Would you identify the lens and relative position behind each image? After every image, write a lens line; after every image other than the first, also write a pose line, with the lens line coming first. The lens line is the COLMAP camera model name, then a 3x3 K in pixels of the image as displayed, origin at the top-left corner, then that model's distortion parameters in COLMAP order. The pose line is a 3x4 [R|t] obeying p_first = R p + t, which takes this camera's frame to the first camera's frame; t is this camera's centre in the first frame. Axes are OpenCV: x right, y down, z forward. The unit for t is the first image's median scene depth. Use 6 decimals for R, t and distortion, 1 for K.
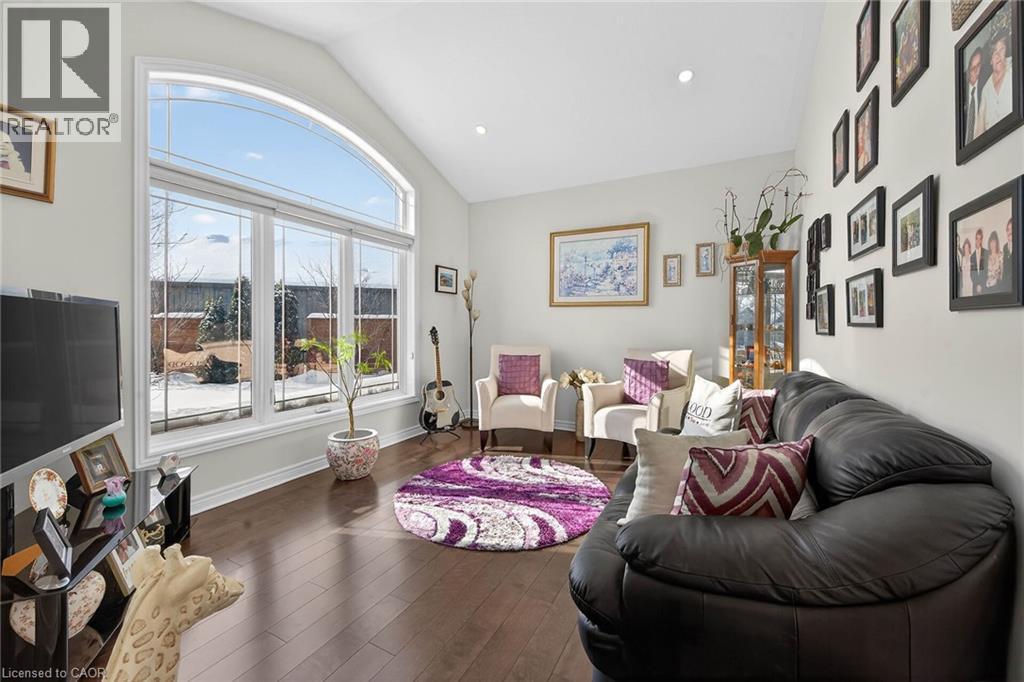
lens RADIAL K [[411.0, 0, 511.9], [0, 411.0, 332.1], [0, 0, 1]] dist [0.001694, -0.000601]
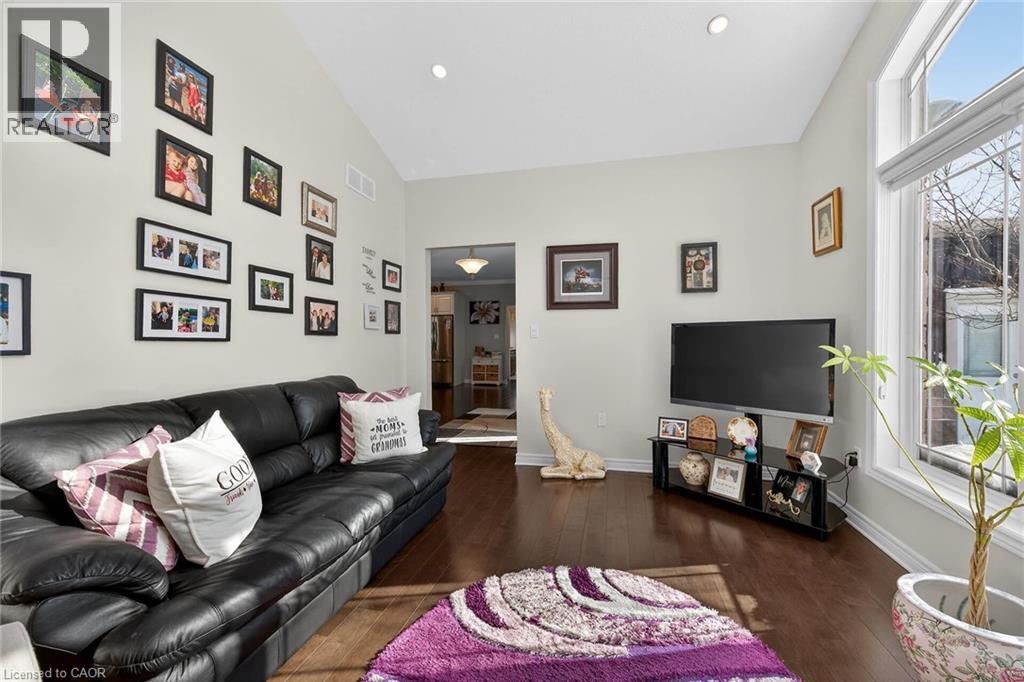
lens RADIAL K [[411.0, 0, 516.2], [0, 411.0, 338.8], [0, 0, 1]] dist [0.001694, -0.000601]
pose [[-0.973769, 0.000806, -0.227537, 0.308887], [-0.000628, 0.999980, 0.006231, -0.037013], [0.227538, 0.006211, -0.973749, 3.098393]]
